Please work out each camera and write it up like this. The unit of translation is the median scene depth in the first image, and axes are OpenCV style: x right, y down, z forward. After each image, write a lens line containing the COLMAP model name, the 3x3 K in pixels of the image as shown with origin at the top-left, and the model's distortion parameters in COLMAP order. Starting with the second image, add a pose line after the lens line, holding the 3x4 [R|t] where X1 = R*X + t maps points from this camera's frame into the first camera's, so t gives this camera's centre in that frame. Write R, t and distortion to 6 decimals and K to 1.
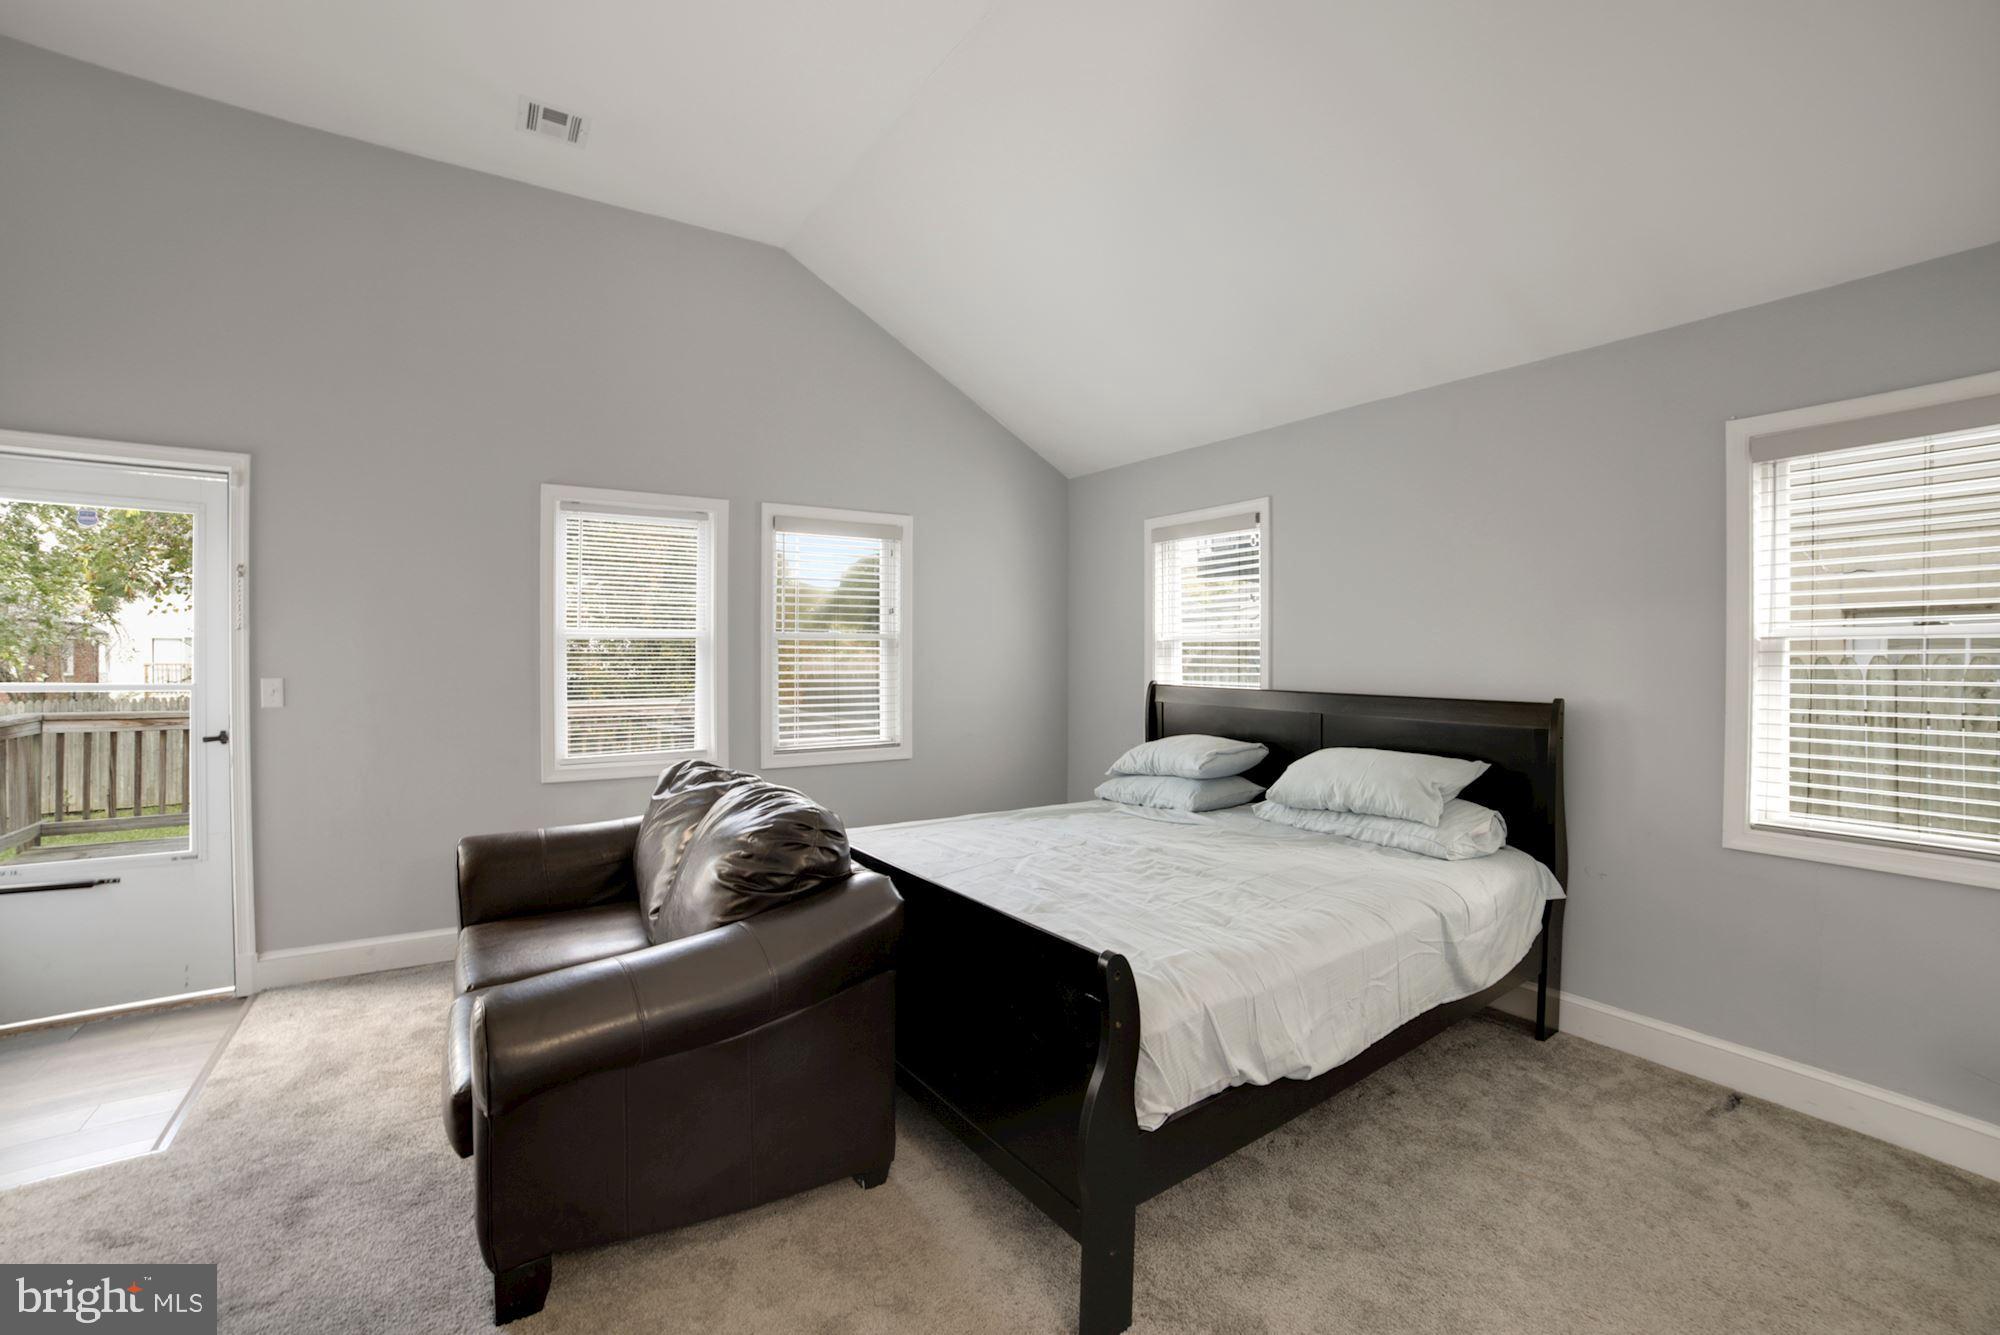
lens RADIAL K [[848.0, 0, 1034.9], [0, 848.0, 654.6], [0, 0, 1]] dist [-0.033958, 0.000134]
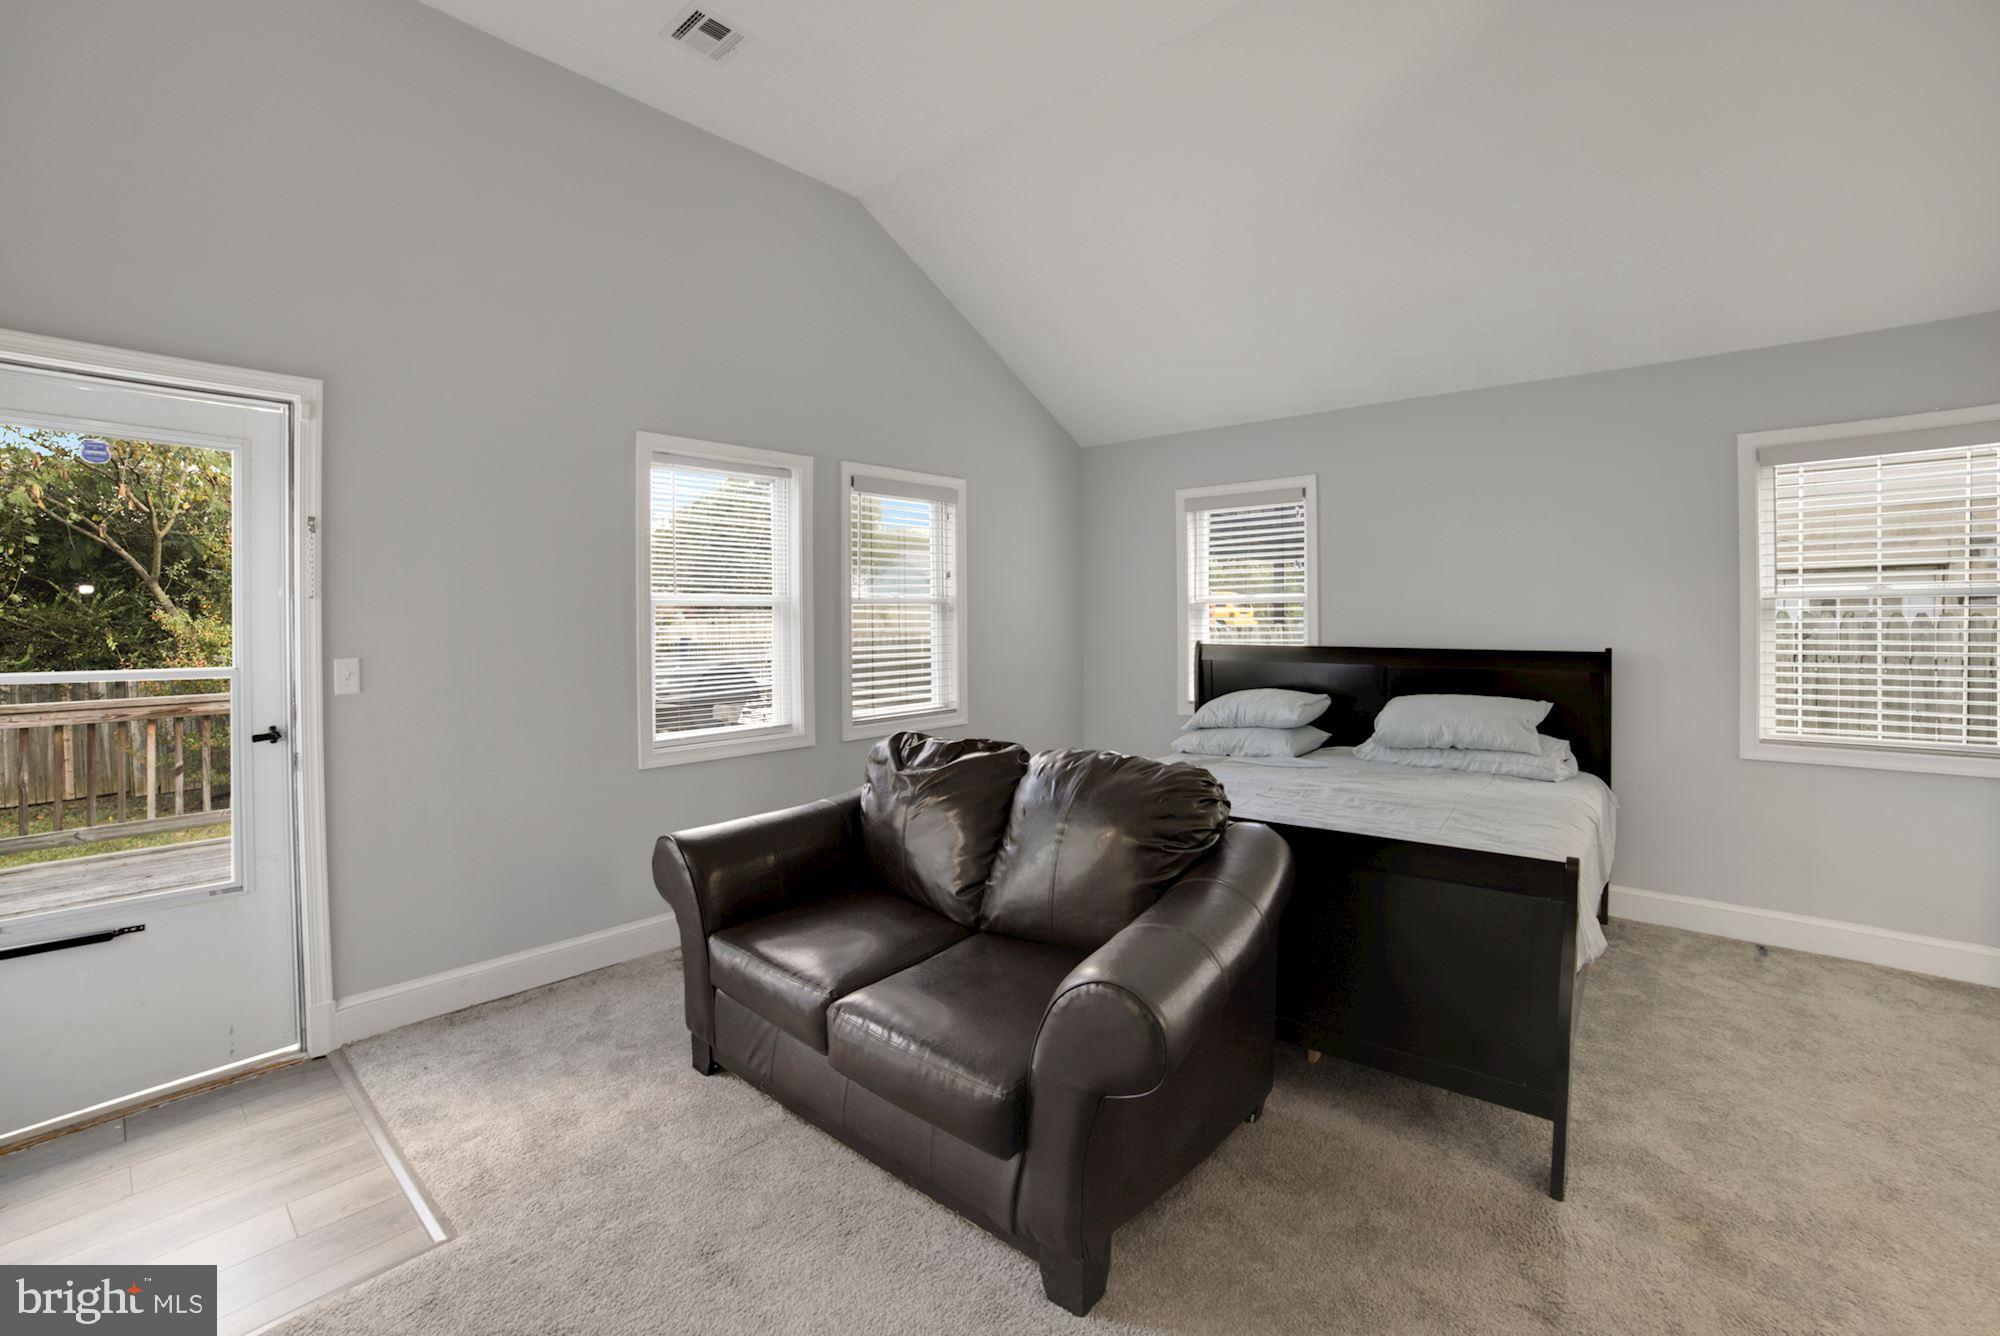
lens RADIAL K [[848.0, 0, 1065.5], [0, 848.0, 608.6], [0, 0, 1]] dist [-0.033958, 0.000134]
pose [[0.960940, -0.009042, 0.276609, -0.474963], [0.011441, 0.999910, -0.007058, -0.005932], [-0.276520, 0.009947, 0.960957, 0.025017]]
